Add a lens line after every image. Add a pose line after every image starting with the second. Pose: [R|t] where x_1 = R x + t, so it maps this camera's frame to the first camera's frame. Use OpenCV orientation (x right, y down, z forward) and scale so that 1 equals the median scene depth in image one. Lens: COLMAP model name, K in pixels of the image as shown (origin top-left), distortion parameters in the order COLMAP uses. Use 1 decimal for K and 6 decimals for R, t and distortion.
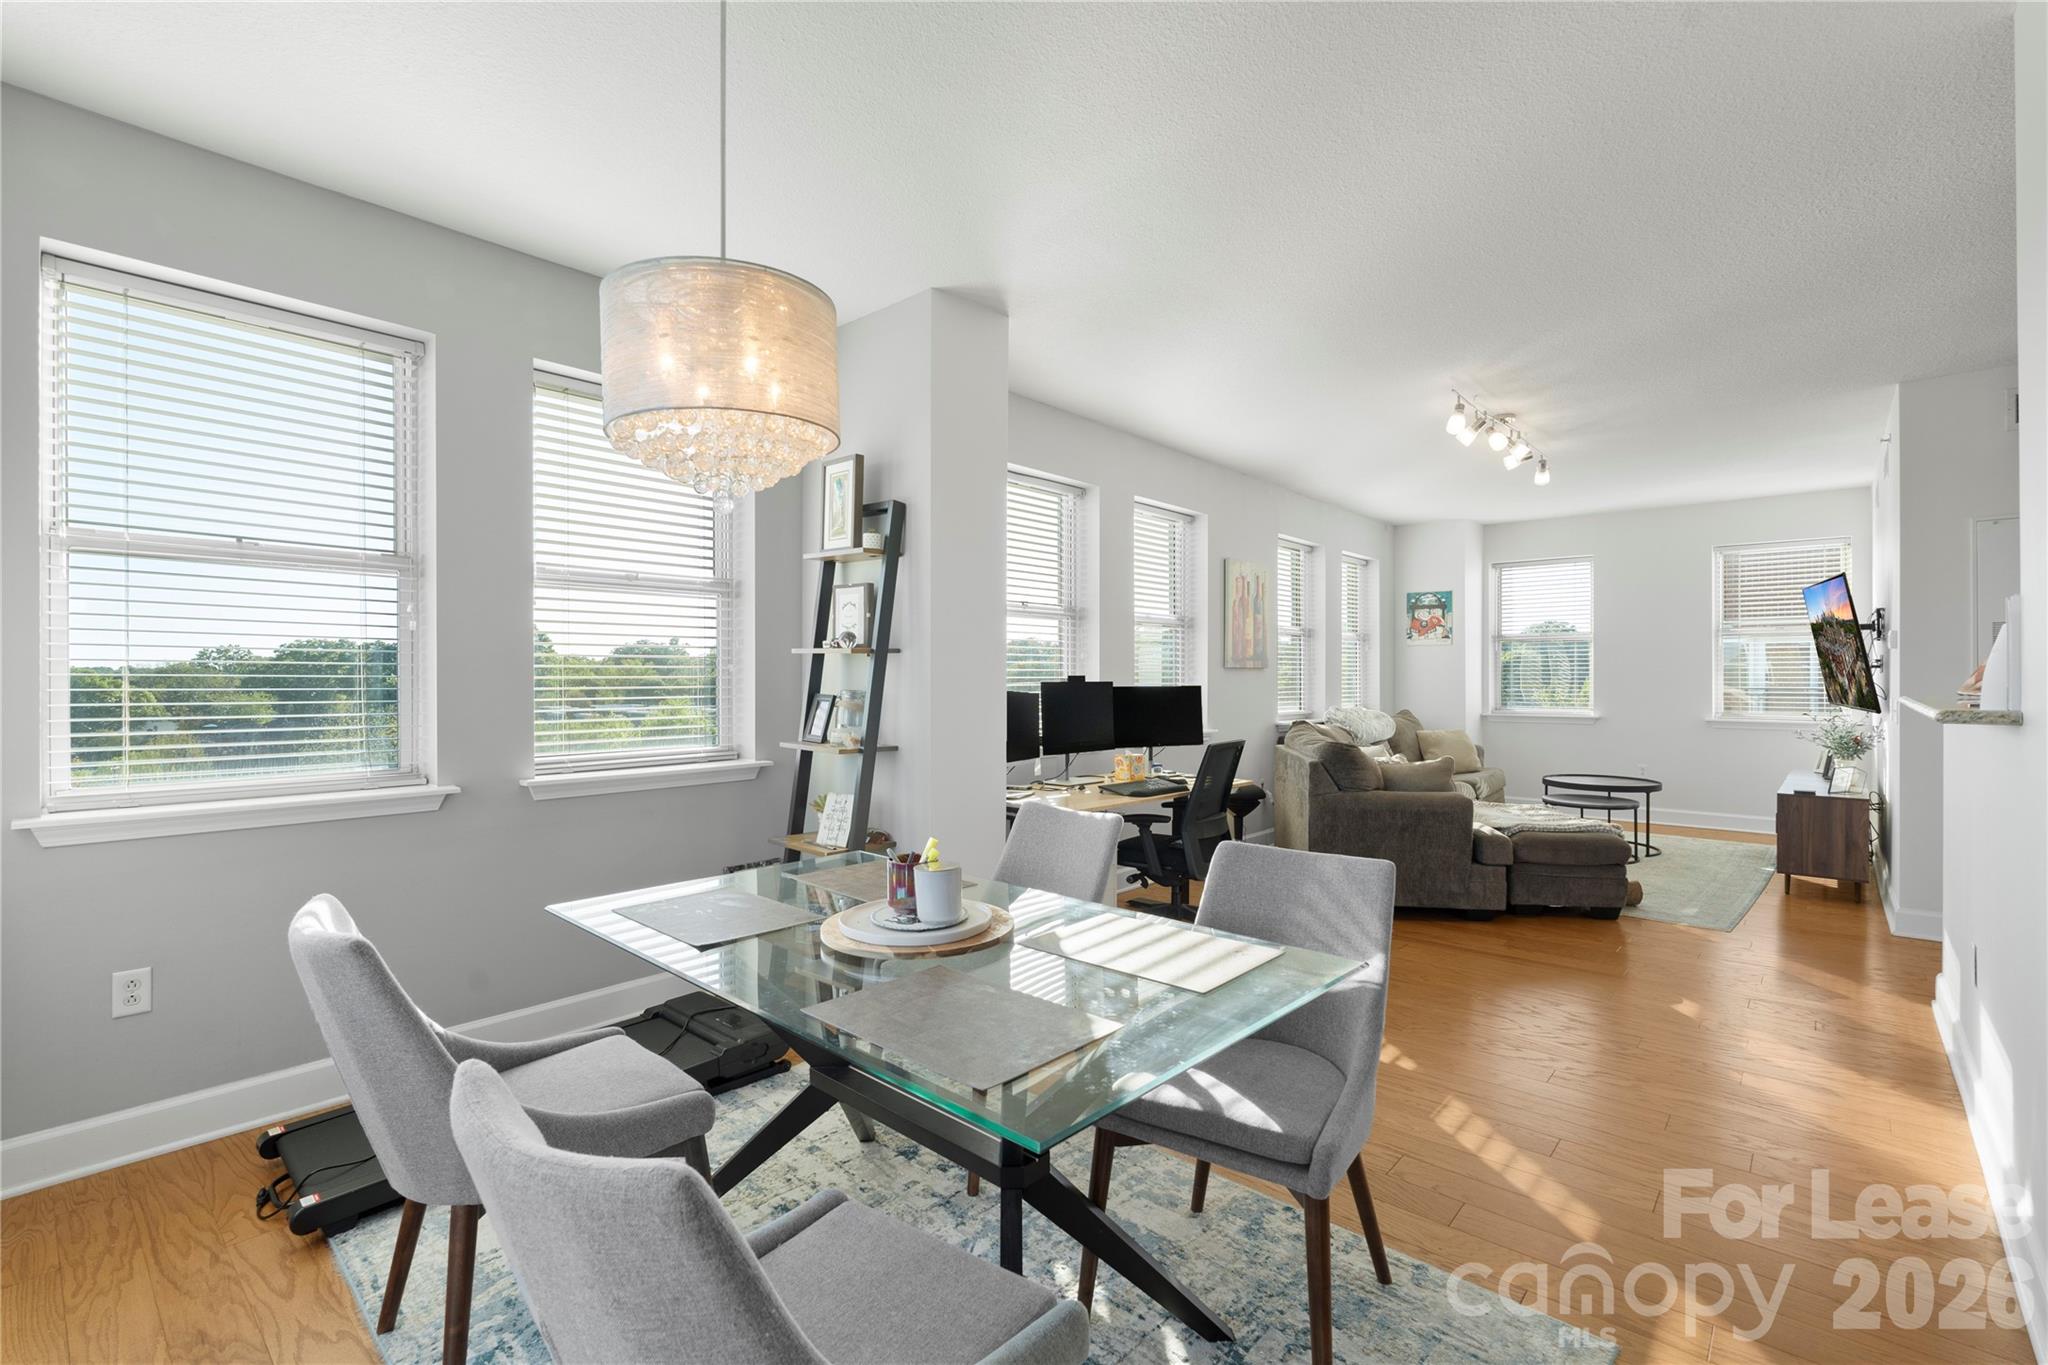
lens RADIAL K [[913.7, 0, 1024.0], [0, 913.7, 682.5], [0, 0, 1]] dist [-0.000208, -0.000316]
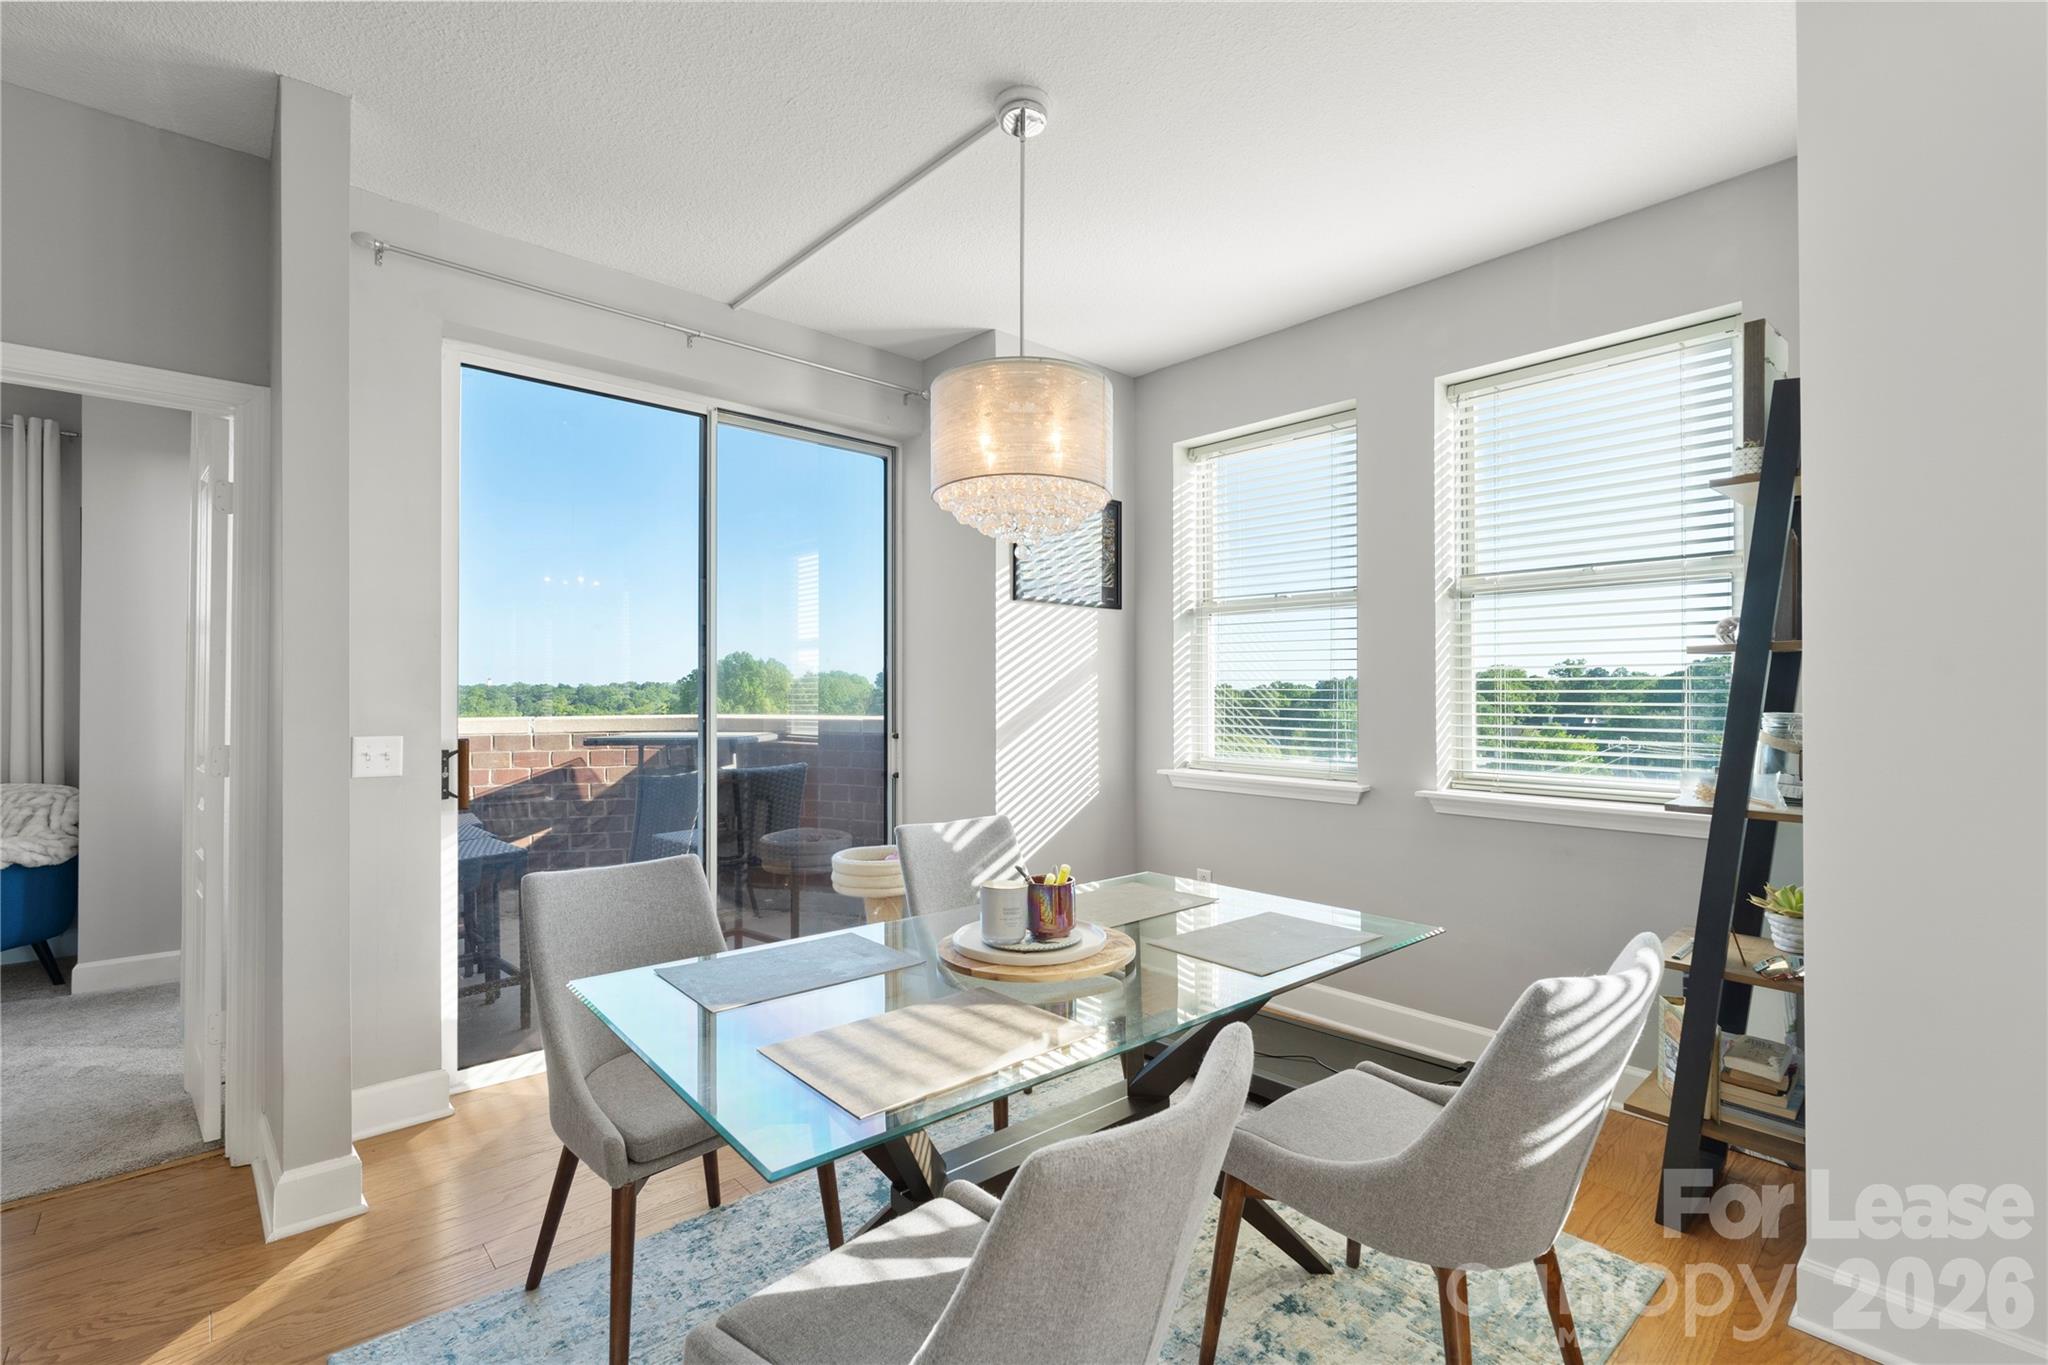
lens RADIAL K [[894.0, 0, 1031.9], [0, 894.0, 677.5], [0, 0, 1]] dist [-0.000782, -0.000357]
pose [[-0.106422, -0.014688, -0.994213, 0.262334], [-0.005847, 0.999883, -0.014146, -0.001709], [0.994304, 0.004308, -0.106495, 0.335776]]
